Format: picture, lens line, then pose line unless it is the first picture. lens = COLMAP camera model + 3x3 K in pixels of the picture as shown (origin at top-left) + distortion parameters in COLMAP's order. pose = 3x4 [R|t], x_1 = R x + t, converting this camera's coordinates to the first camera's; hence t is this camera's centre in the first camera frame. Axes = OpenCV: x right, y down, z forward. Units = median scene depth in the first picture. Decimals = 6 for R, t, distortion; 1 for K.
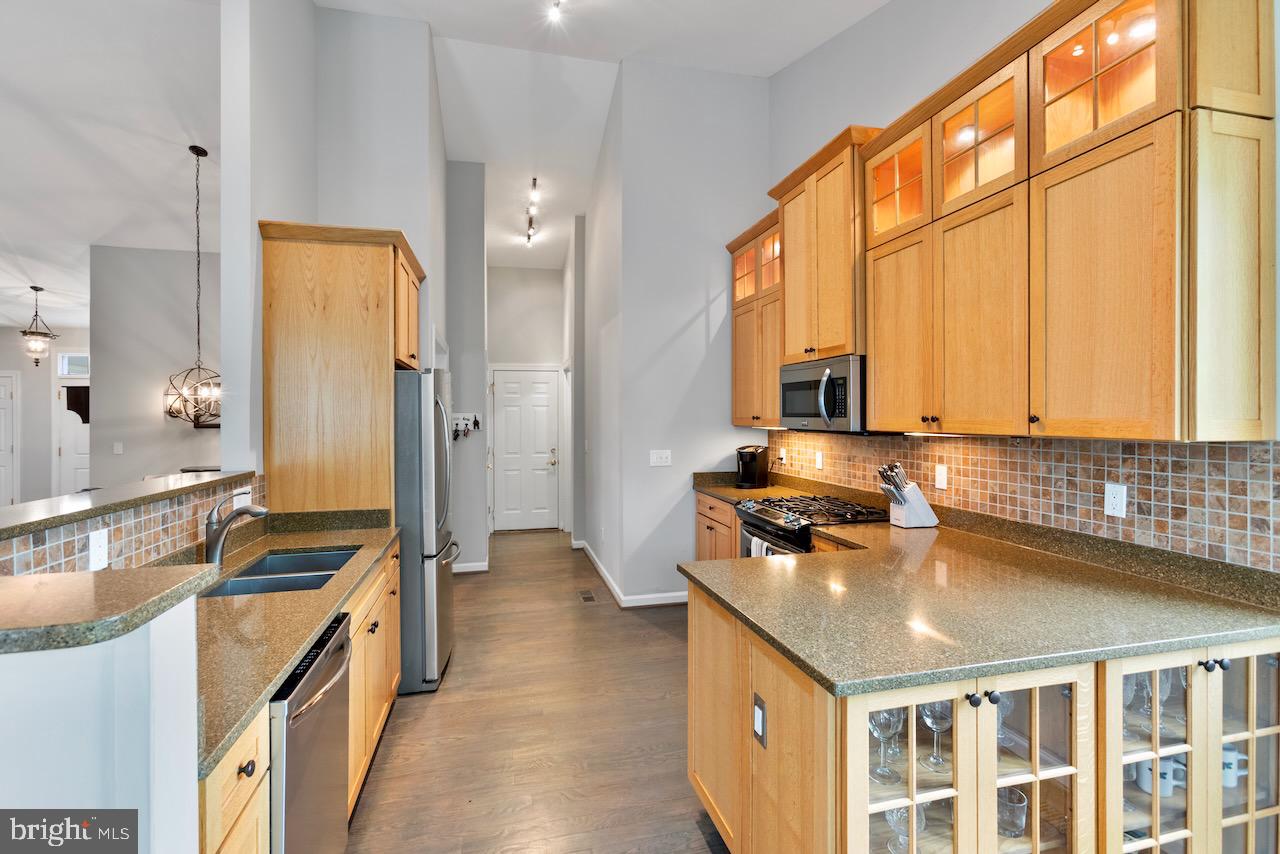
lens RADIAL K [[572.4, 0, 631.5], [0, 572.4, 414.5], [0, 0, 1]] dist [-0.013559, 0.010327]
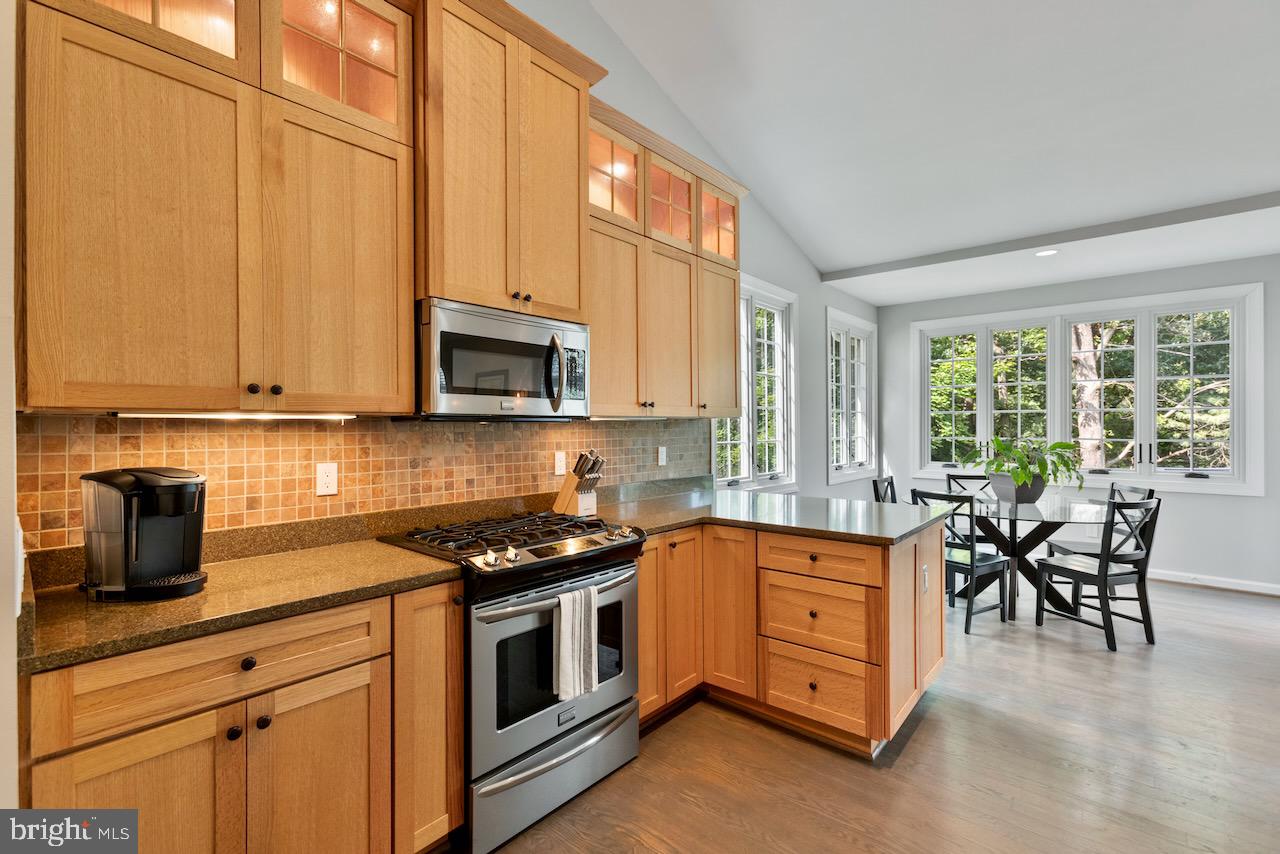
lens RADIAL K [[572.4, 0, 635.4], [0, 572.4, 427.3], [0, 0, 1]] dist [-0.013559, 0.010327]
pose [[-0.575763, 0.005603, 0.817597, -0.326046], [0.004635, 0.999983, -0.003588, 0.046015], [-0.817603, 0.001724, -0.575779, 1.337094]]
